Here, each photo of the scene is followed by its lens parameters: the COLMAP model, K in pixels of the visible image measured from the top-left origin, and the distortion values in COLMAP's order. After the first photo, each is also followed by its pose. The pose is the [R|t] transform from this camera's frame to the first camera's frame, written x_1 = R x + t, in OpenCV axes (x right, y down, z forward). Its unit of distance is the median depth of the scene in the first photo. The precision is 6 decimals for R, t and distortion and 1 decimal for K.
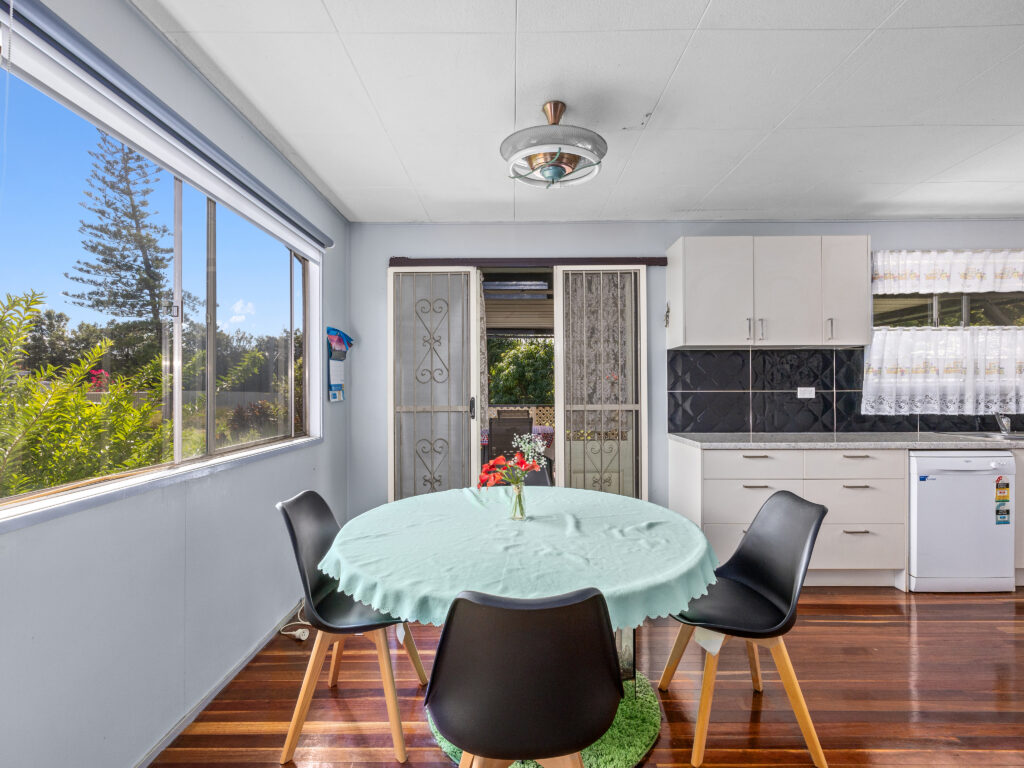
lens RADIAL K [[472.4, 0, 509.6], [0, 472.4, 389.7], [0, 0, 1]] dist [0.001630, 0.000125]
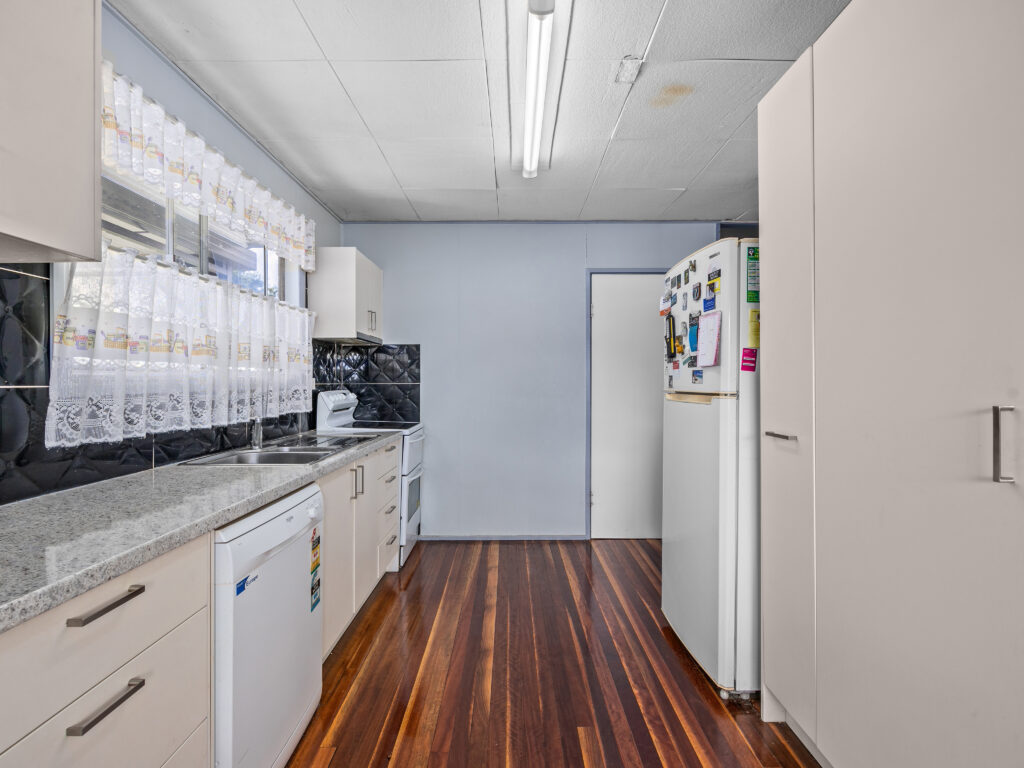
lens RADIAL K [[472.4, 0, 508.1], [0, 472.4, 387.5], [0, 0, 1]] dist [0.001630, 0.000125]
pose [[0.001985, -0.004476, 0.999988, 0.367411], [-0.002181, 0.999988, 0.004481, 0.000778], [-0.999996, -0.002190, 0.001975, 0.632137]]
